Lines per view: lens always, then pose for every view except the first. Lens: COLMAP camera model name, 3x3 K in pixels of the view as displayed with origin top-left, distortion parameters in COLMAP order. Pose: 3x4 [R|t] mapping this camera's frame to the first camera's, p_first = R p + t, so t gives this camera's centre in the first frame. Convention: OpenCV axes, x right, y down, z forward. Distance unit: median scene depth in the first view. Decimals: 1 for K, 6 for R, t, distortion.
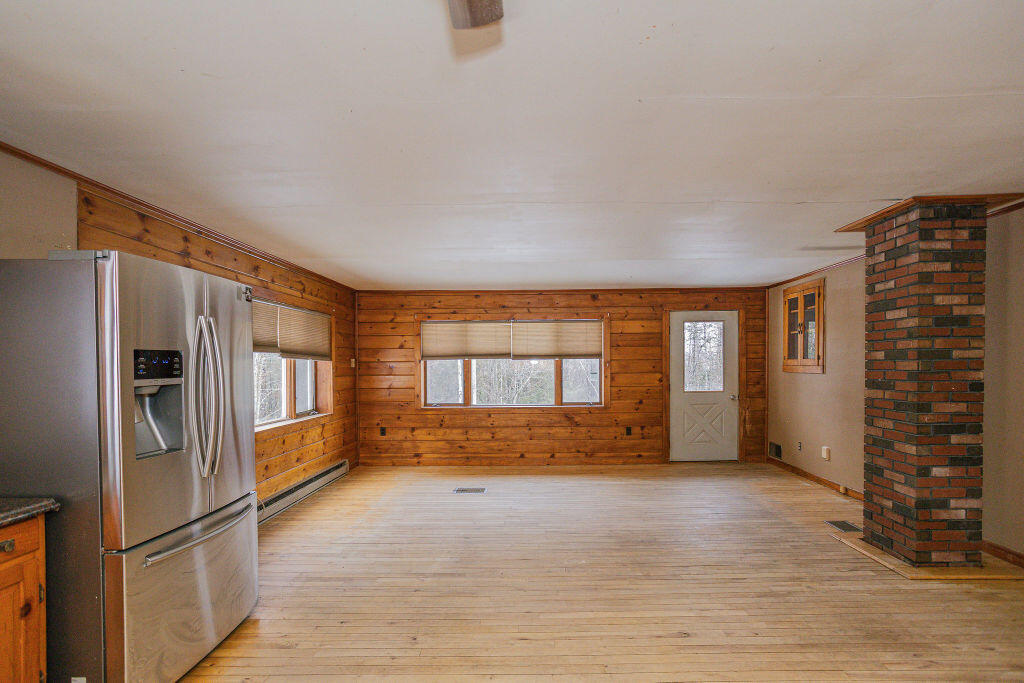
lens RADIAL K [[491.5, 0, 512.3], [0, 491.5, 367.5], [0, 0, 1]] dist [0.000103, 0.000017]
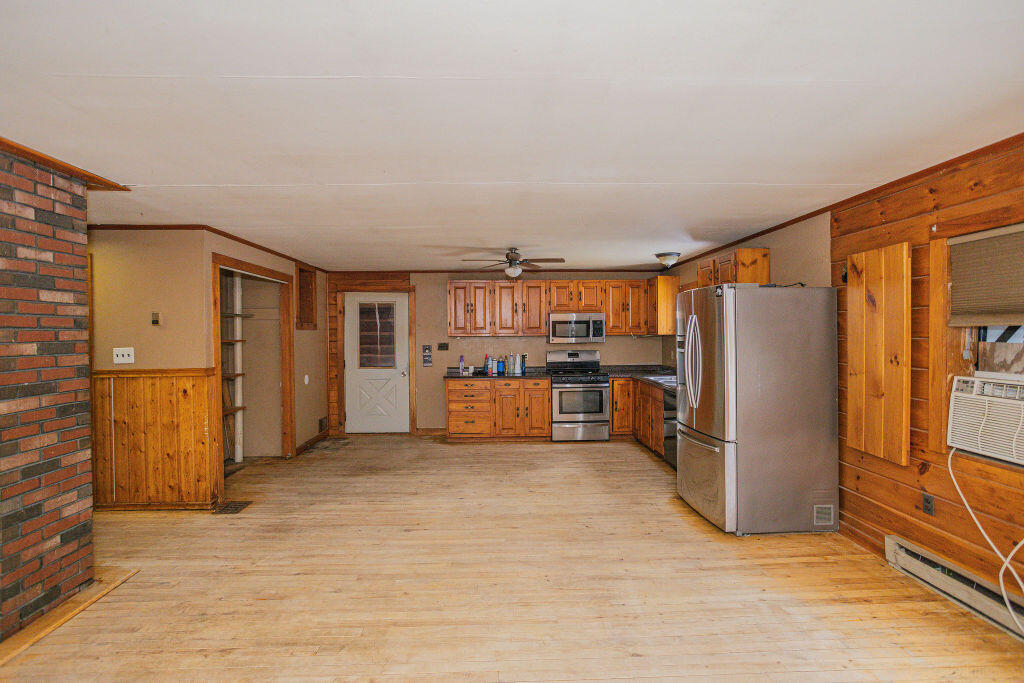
lens RADIAL K [[464.9, 0, 512.0], [0, 464.9, 341.5], [0, 0, 1]] dist [-0.000139, -0.000015]
pose [[-0.996131, 0.016966, -0.086231, 0.113294], [0.014834, 0.999570, 0.025304, -0.044259], [0.086623, 0.023927, -0.995954, 1.813697]]
